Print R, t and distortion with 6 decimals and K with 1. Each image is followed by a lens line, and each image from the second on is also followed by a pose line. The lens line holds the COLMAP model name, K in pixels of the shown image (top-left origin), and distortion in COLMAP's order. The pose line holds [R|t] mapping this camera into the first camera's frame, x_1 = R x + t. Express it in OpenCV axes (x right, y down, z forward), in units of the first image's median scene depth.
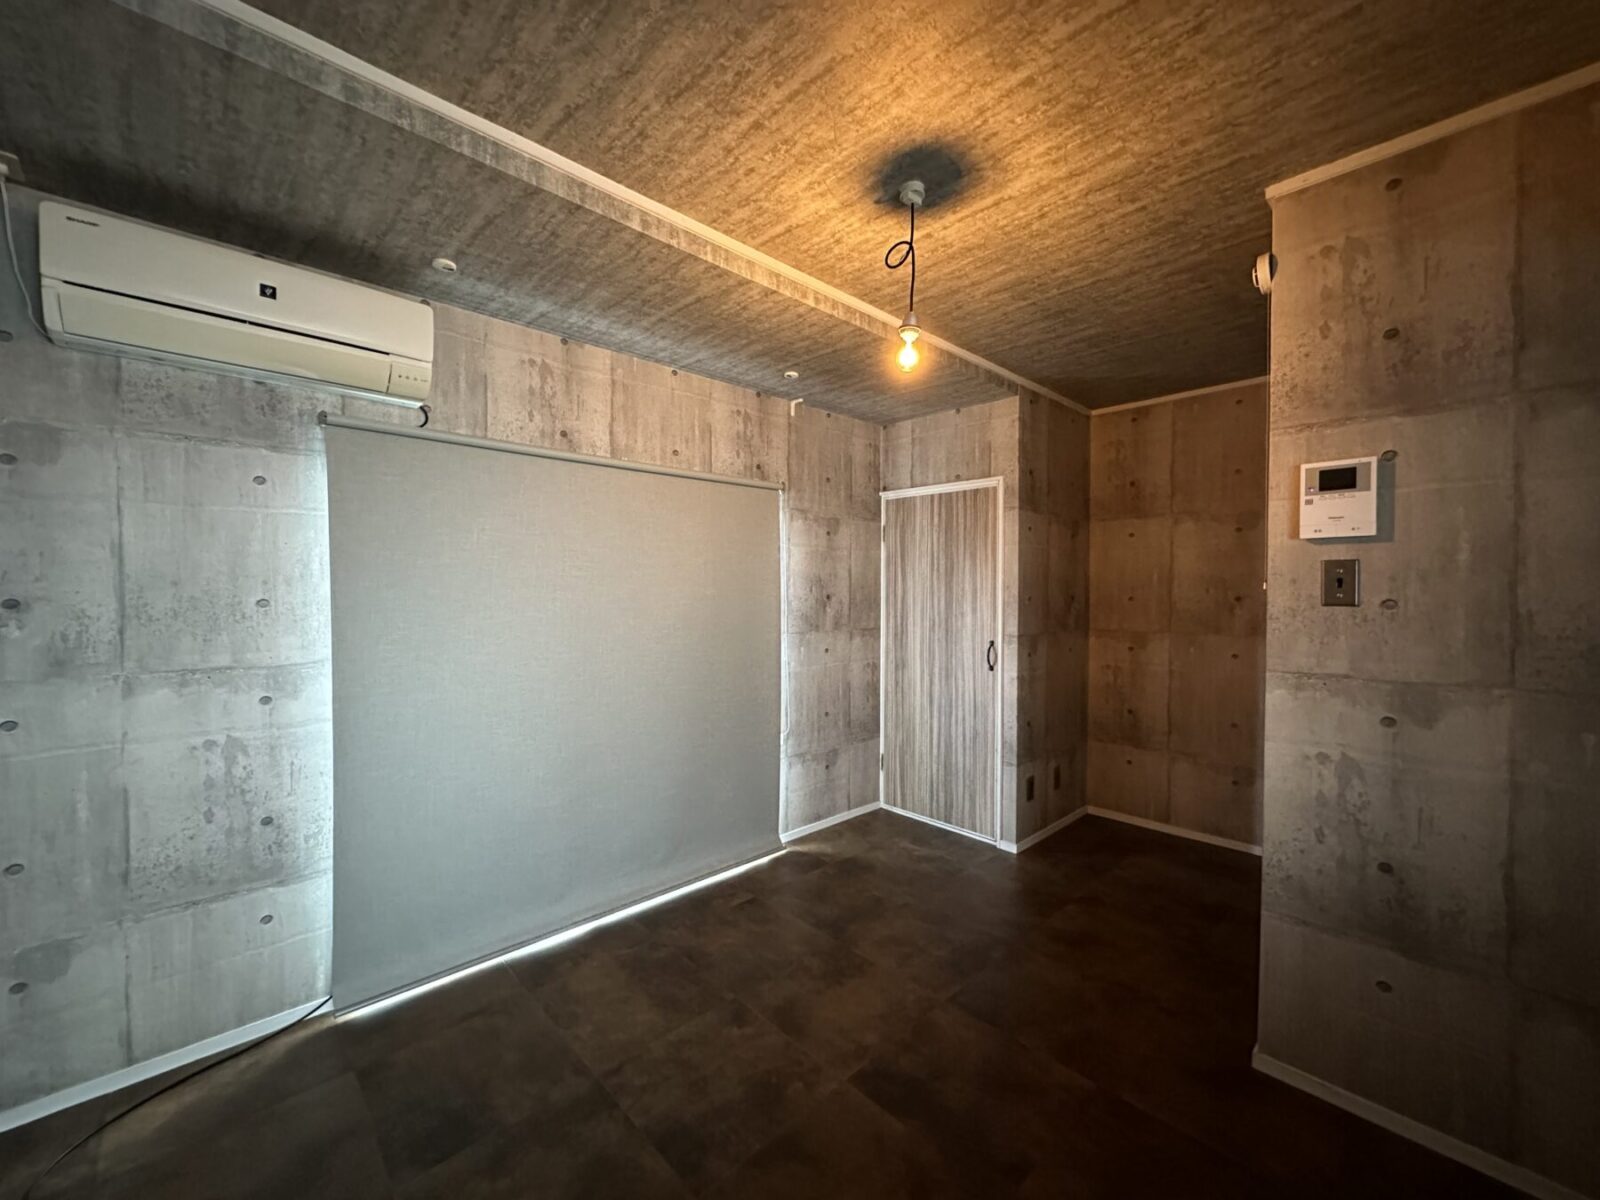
lens RADIAL K [[634.2, 0, 798.8], [0, 634.2, 597.6], [0, 0, 1]] dist [-0.000676, -0.000356]
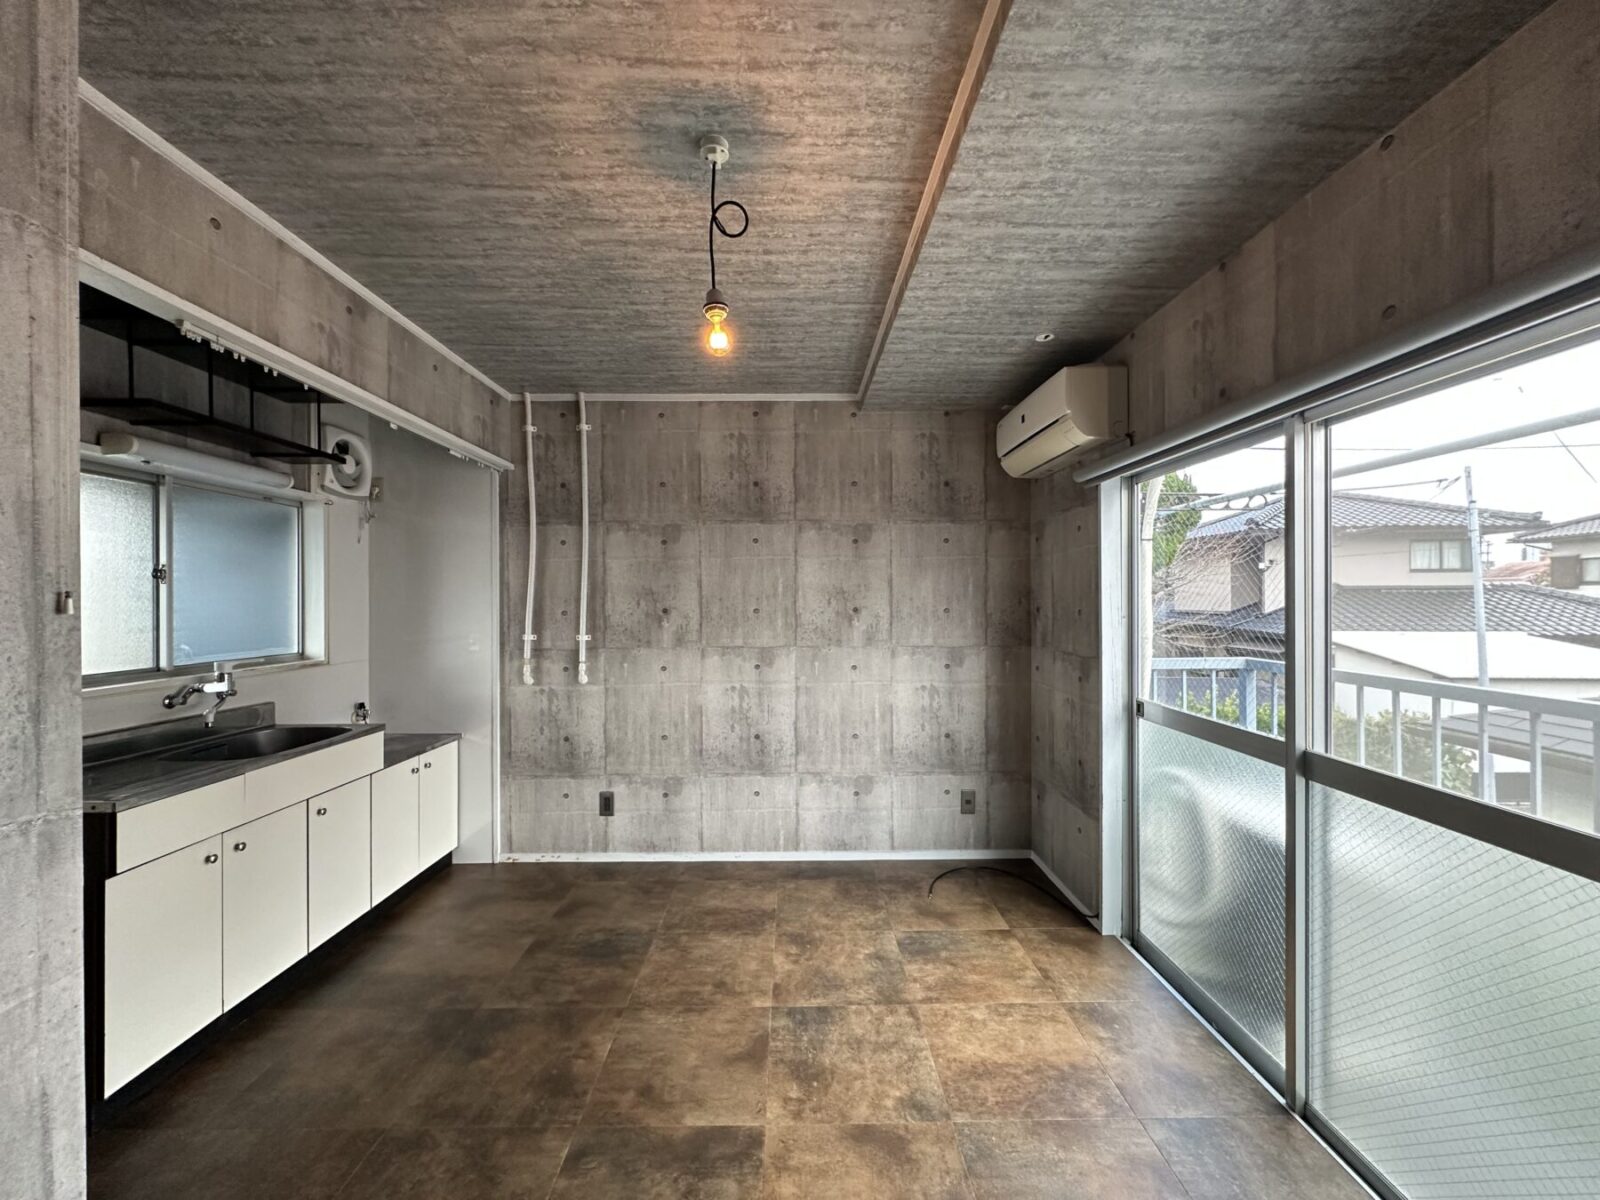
lens RADIAL K [[634.2, 0, 798.8], [0, 634.2, 597.6], [0, 0, 1]] dist [-0.000676, -0.000356]
pose [[-0.678352, -0.001644, -0.734735, 0.389731], [-0.008438, 0.999949, 0.005552, -0.015982], [0.734689, 0.009966, -0.678331, 0.886100]]
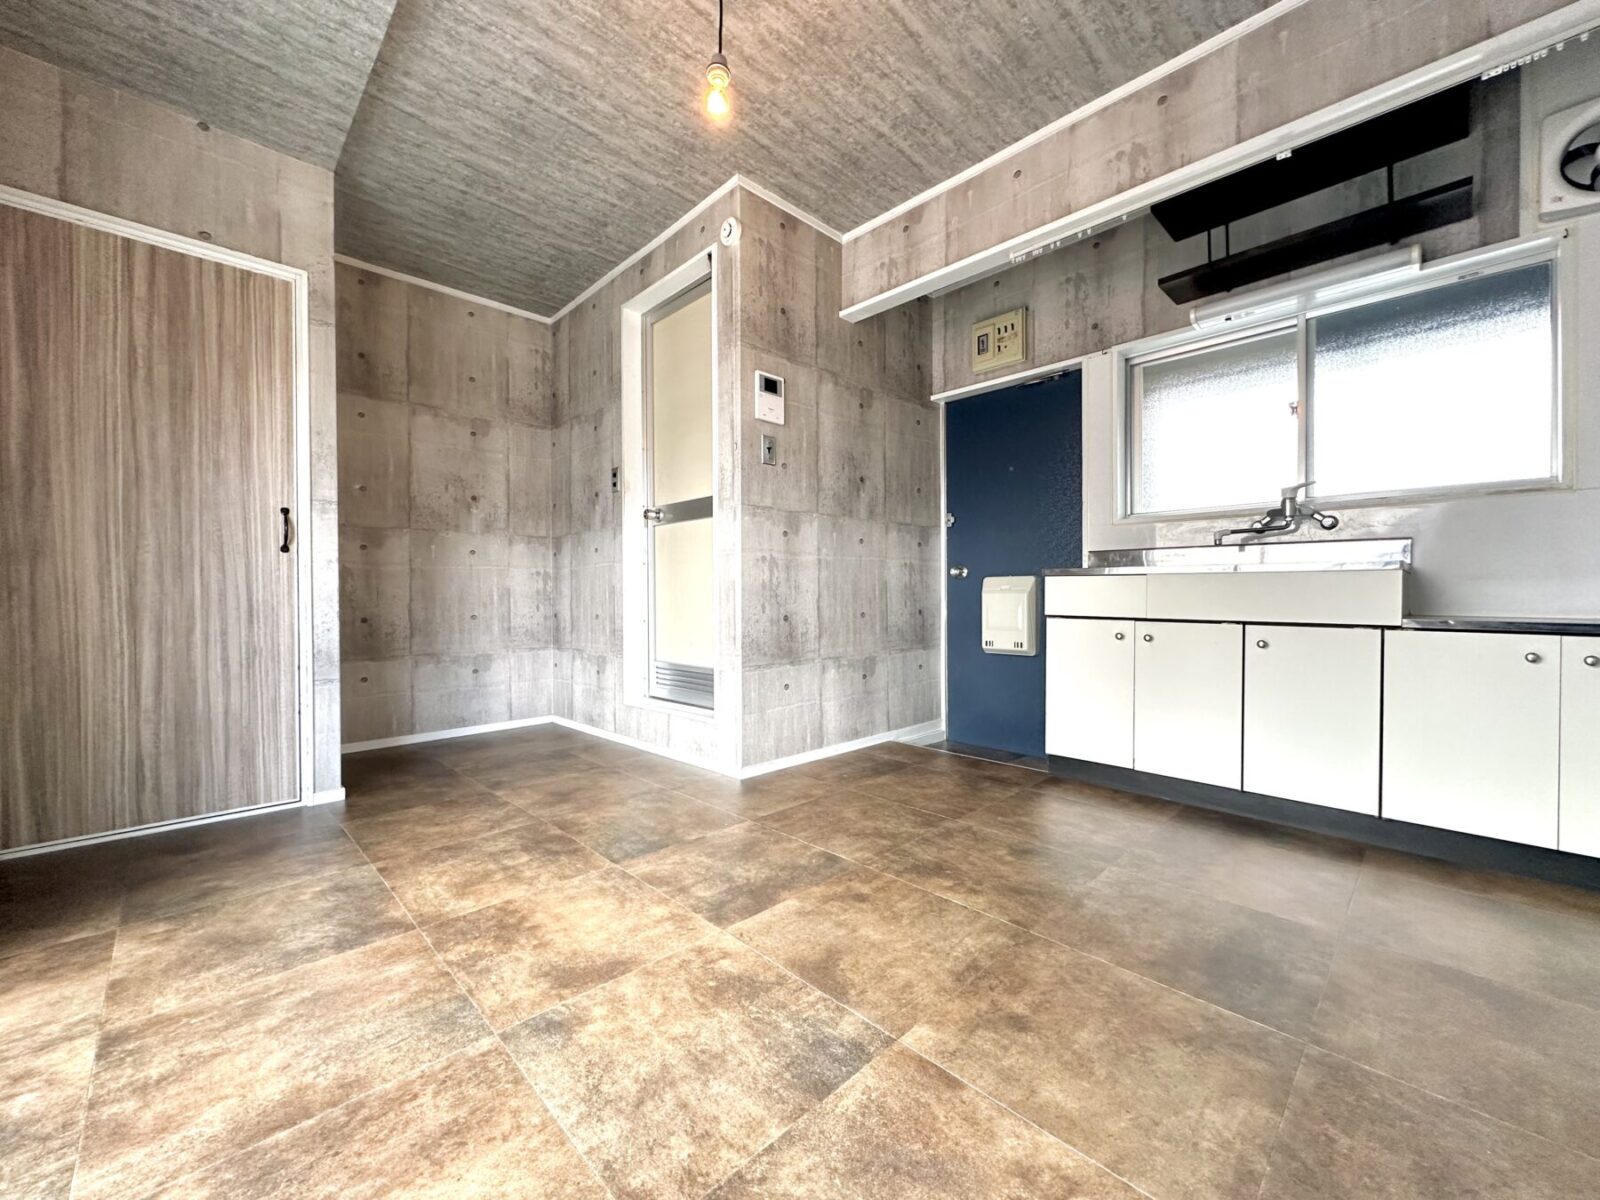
lens RADIAL K [[637.3, 0, 798.0], [0, 637.3, 600.2], [0, 0, 1]] dist [-0.001112, -0.000213]
pose [[-0.015497, -0.010462, 0.999825, -0.396813], [0.017948, 0.999781, 0.010740, 0.174630], [-0.999719, 0.018111, -0.015305, 0.481353]]
